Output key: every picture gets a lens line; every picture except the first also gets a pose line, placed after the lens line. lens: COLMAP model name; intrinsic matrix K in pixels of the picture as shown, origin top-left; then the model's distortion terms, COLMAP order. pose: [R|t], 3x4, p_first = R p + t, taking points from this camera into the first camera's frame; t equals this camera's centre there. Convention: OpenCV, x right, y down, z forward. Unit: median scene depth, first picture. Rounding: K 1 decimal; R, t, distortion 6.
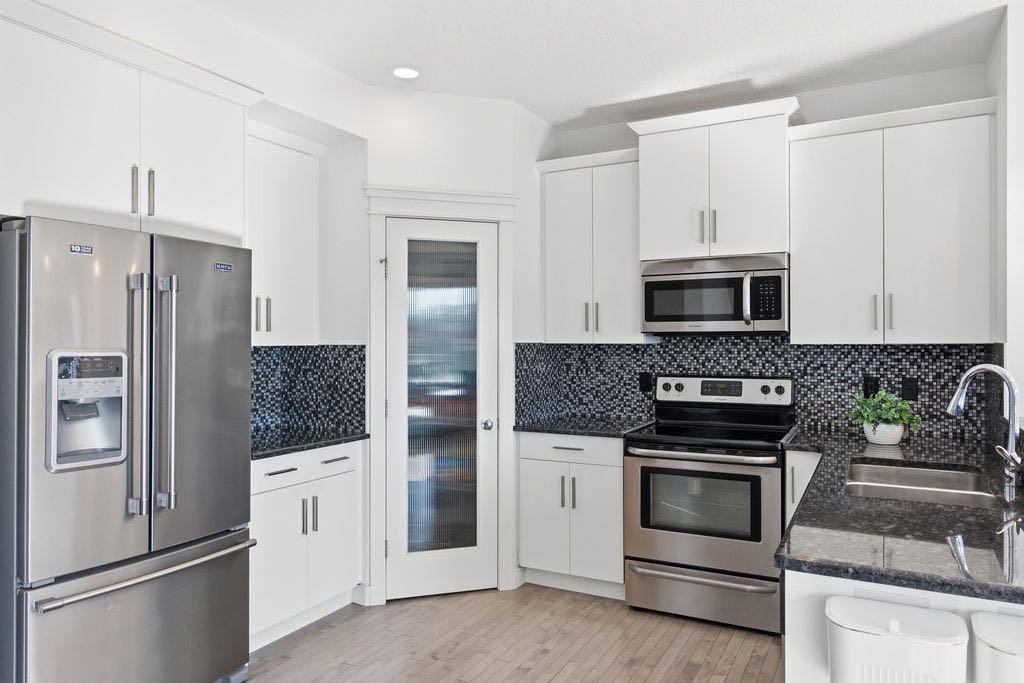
lens RADIAL K [[675.6, 0, 517.3], [0, 675.6, 340.3], [0, 0, 1]] dist [-0.005819, 0.005687]
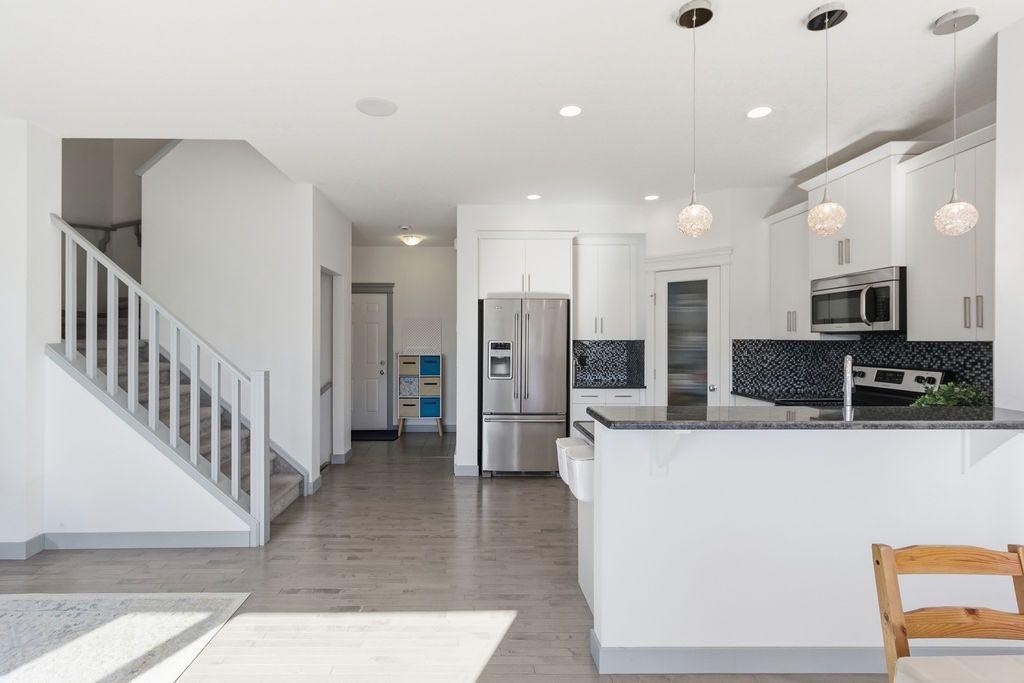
lens RADIAL K [[491.6, 0, 476.3], [0, 491.6, 333.9], [0, 0, 1]] dist [0.000404, 0.001612]
pose [[0.481193, -0.005818, -0.876595, 0.776637], [-0.000480, 0.999976, -0.006900, -0.000484], [0.876614, 0.003741, 0.481179, -0.099743]]
